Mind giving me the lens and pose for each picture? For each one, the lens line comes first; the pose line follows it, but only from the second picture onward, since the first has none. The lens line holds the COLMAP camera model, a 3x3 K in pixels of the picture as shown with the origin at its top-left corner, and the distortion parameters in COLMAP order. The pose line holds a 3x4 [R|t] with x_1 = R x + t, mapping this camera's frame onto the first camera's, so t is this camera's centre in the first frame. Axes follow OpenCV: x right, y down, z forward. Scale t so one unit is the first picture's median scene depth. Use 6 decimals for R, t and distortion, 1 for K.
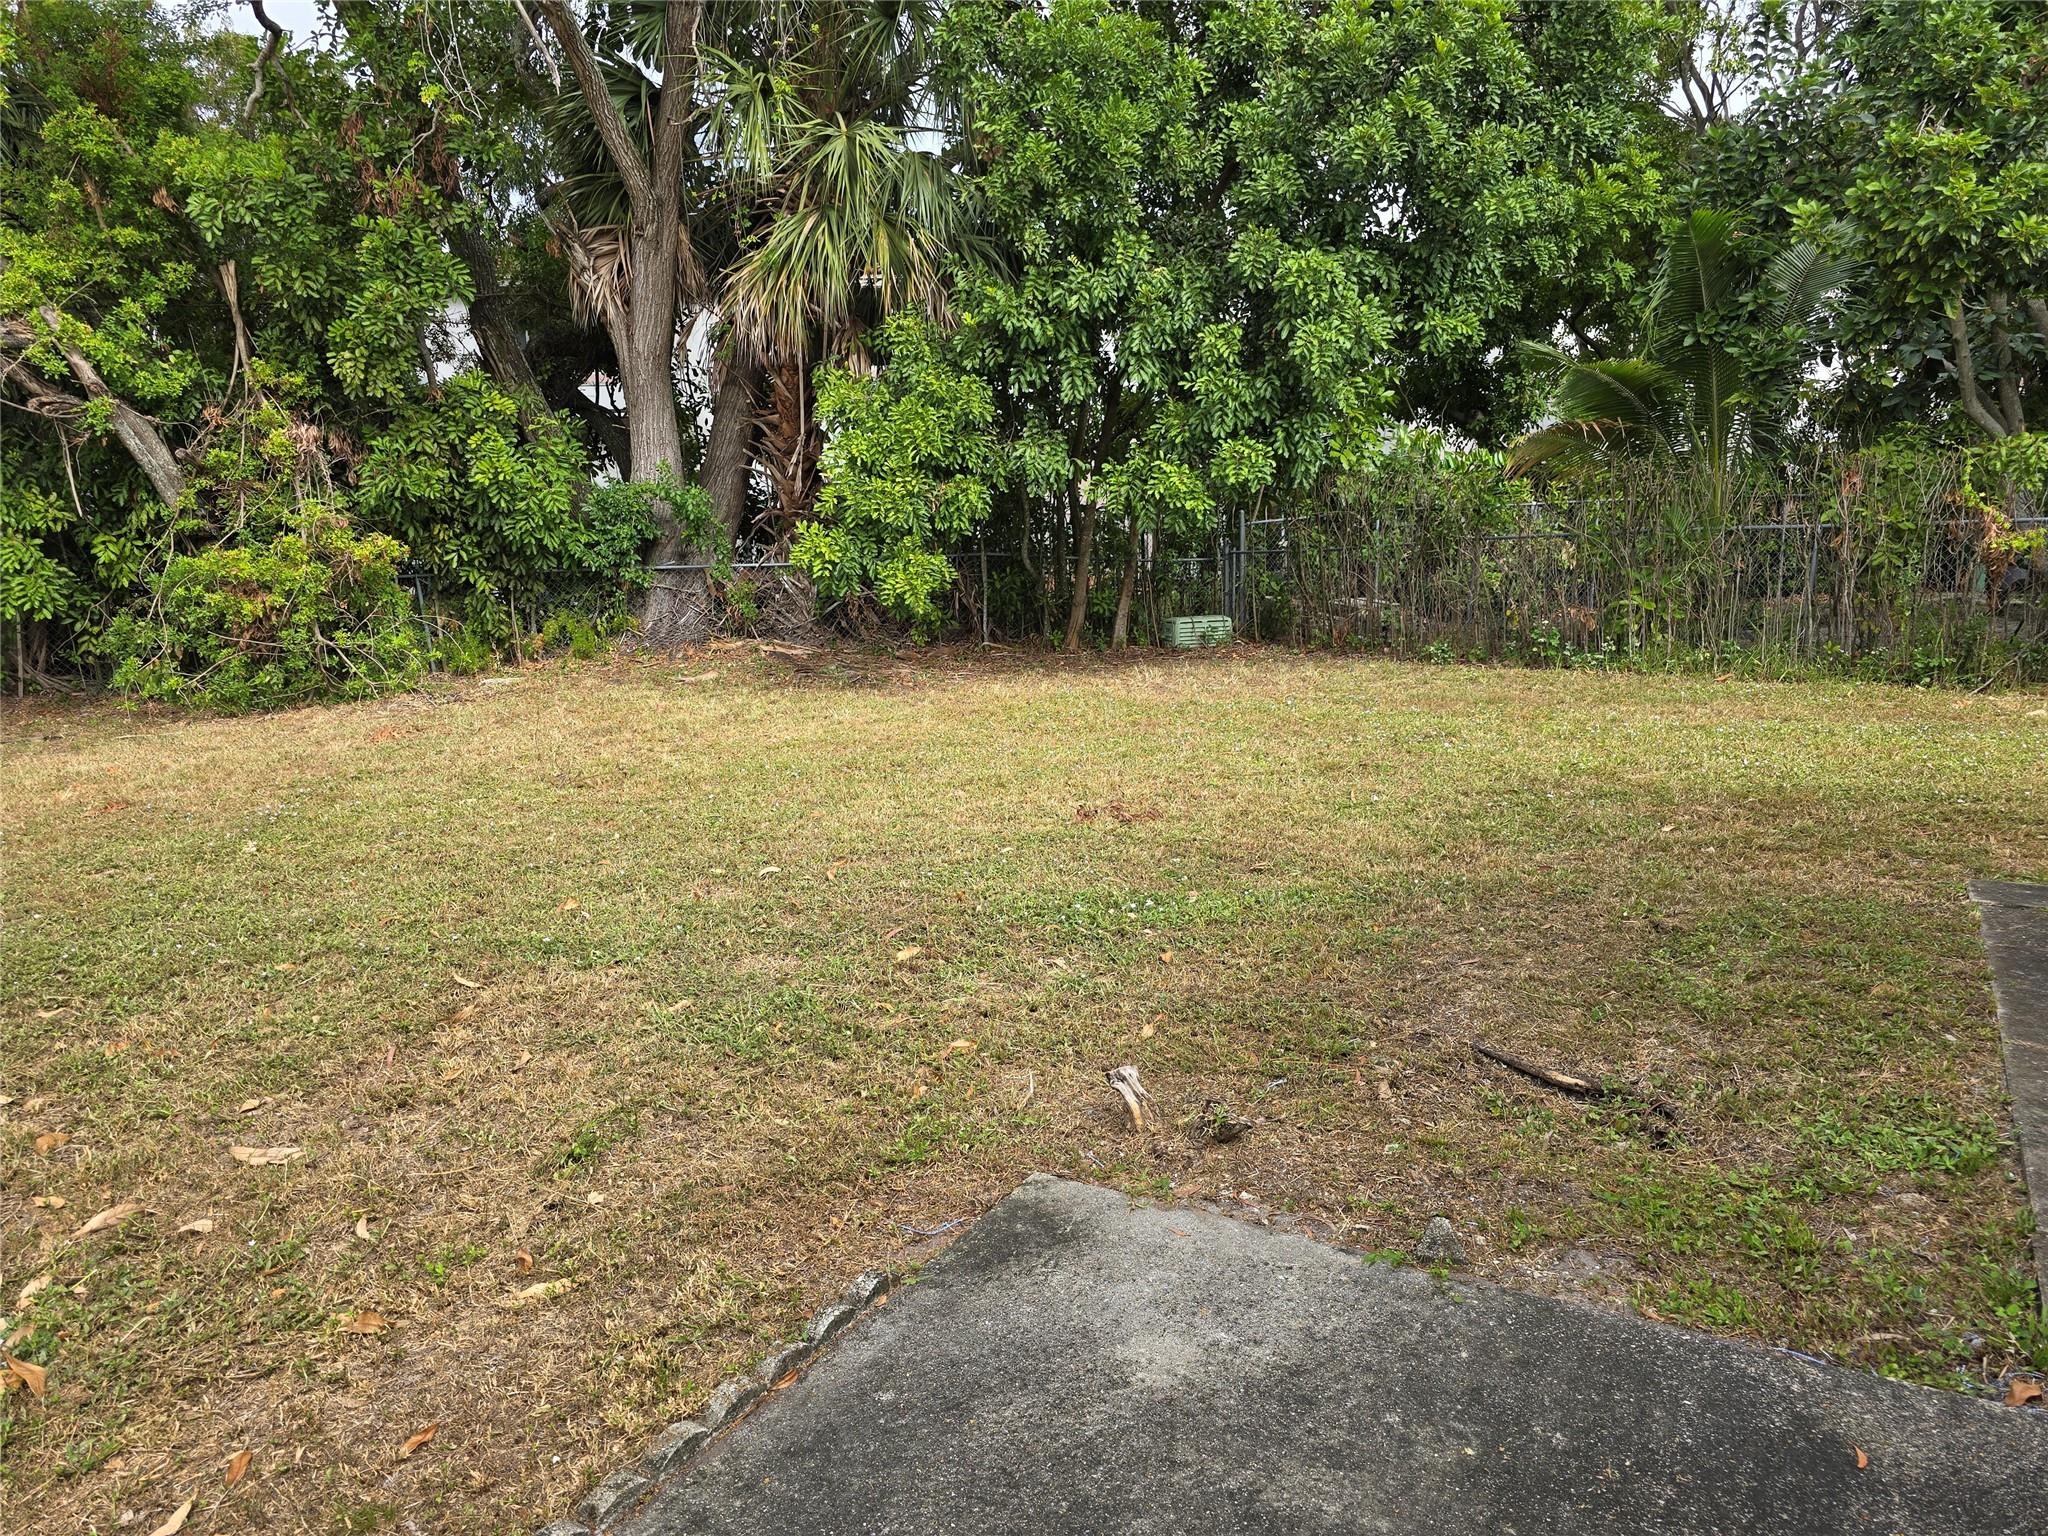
lens RADIAL K [[1390.1, 0, 1017.3], [0, 1390.1, 787.3], [0, 0, 1]] dist [0.057657, -0.049684]
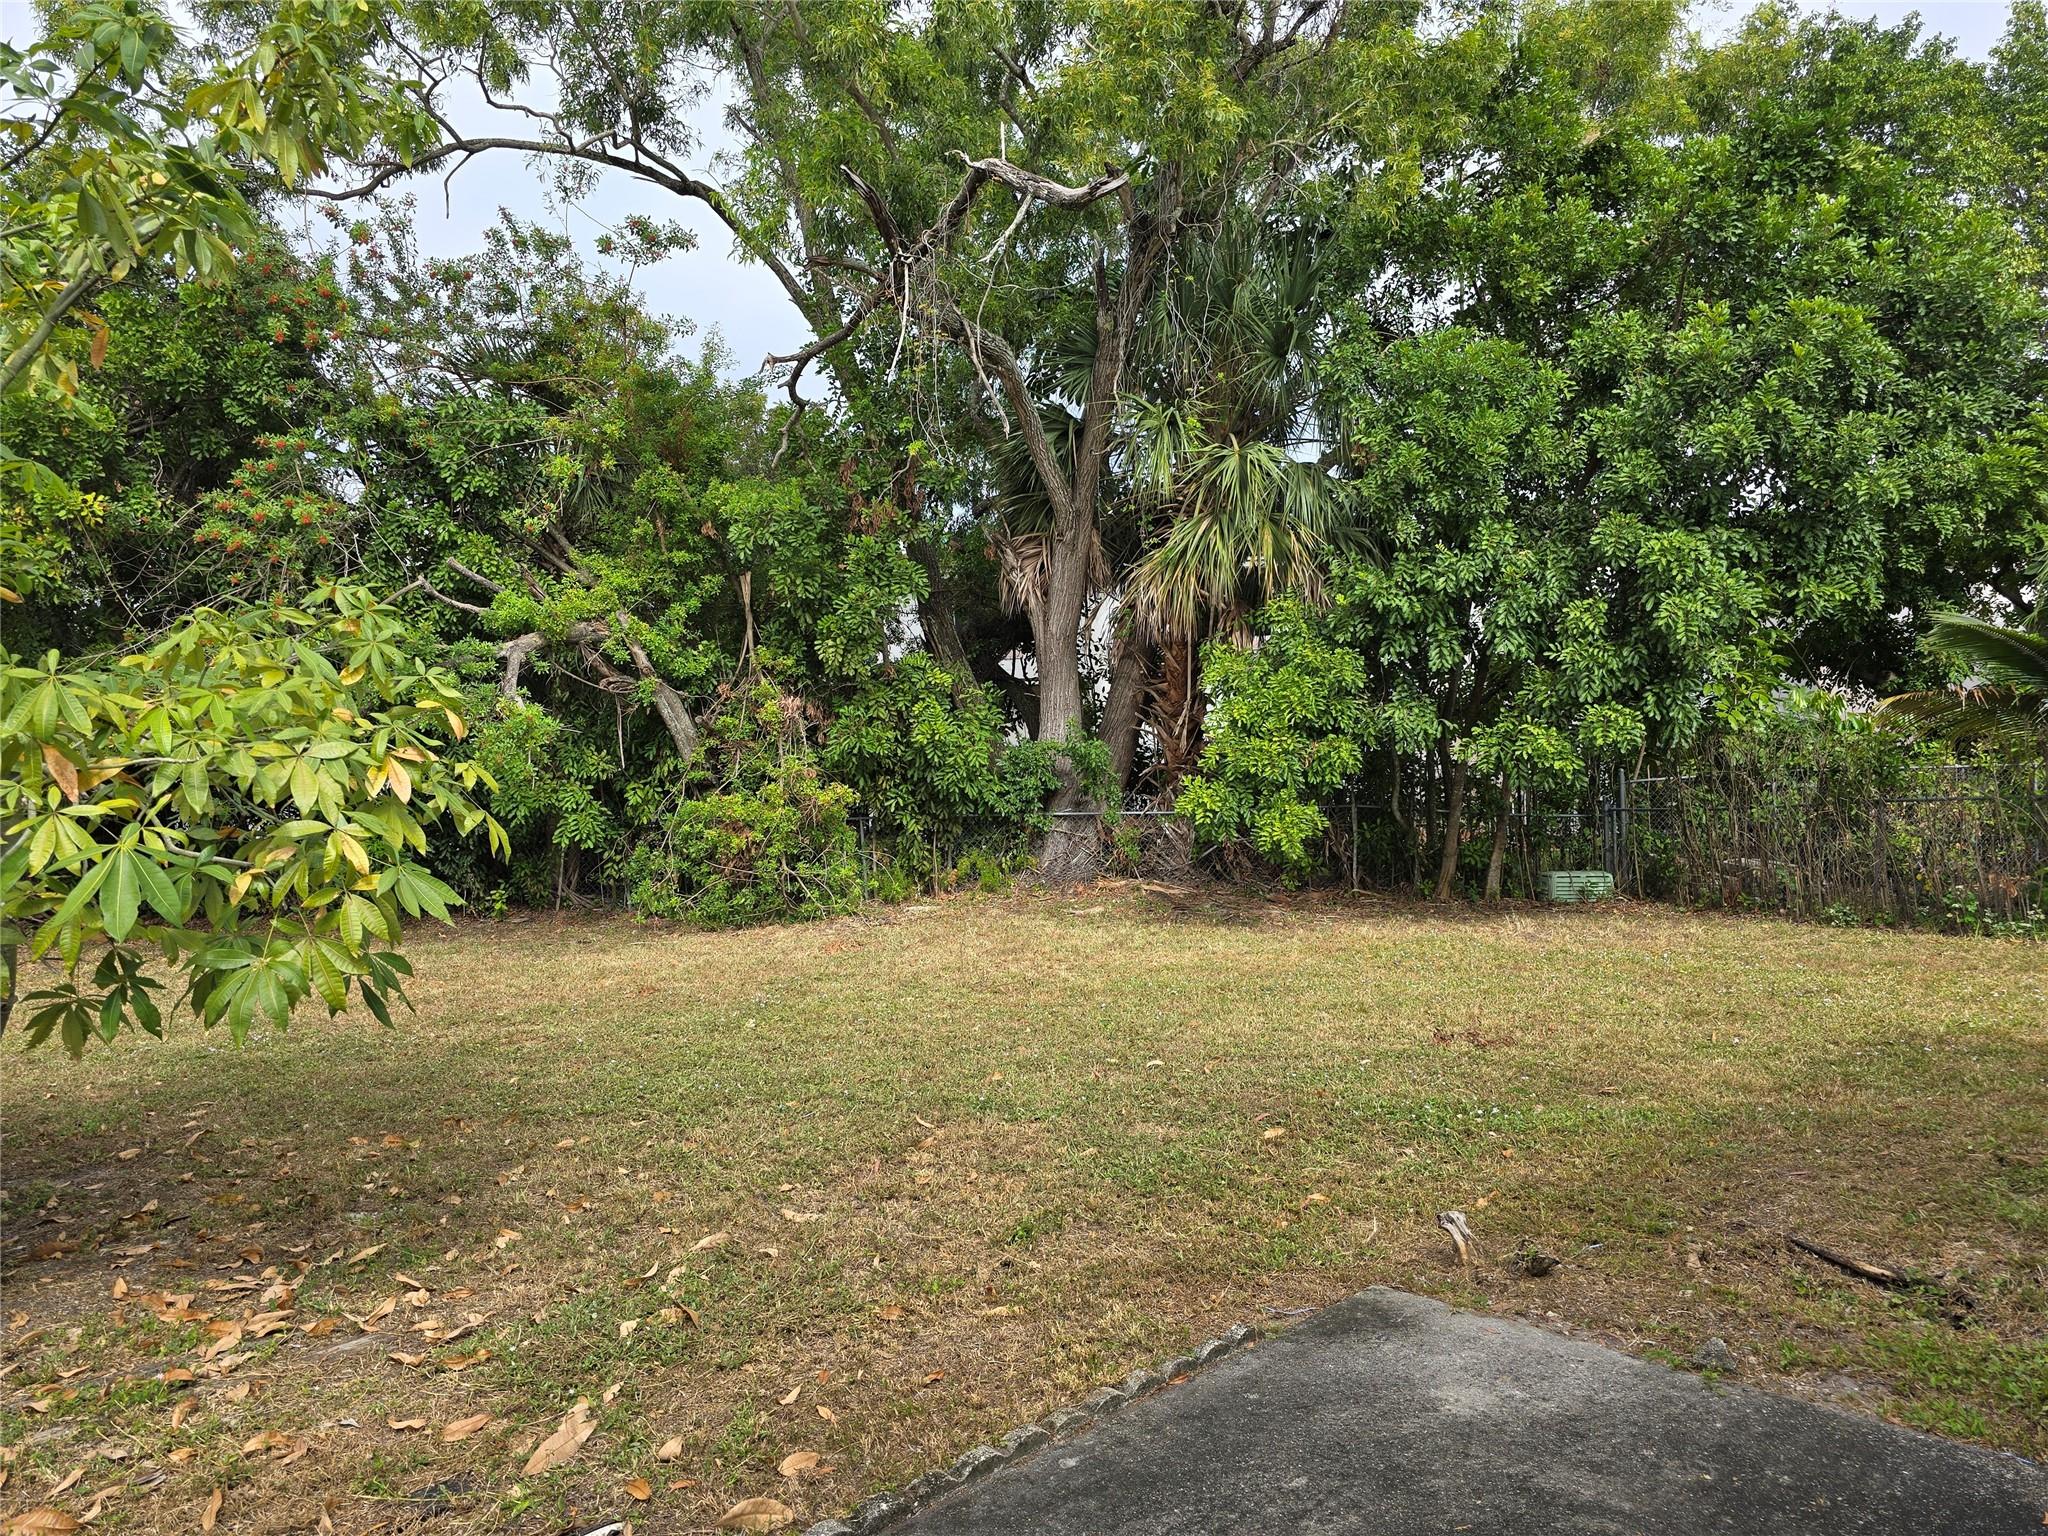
lens RADIAL K [[1390.1, 0, 1011.6], [0, 1390.1, 775.0], [0, 0, 1]] dist [0.057657, -0.049684]
pose [[0.963976, 0.009467, -0.265820, 0.008789], [-0.059441, 0.981760, -0.180591, 0.022557], [0.259262, 0.189886, 0.946956, -0.108377]]
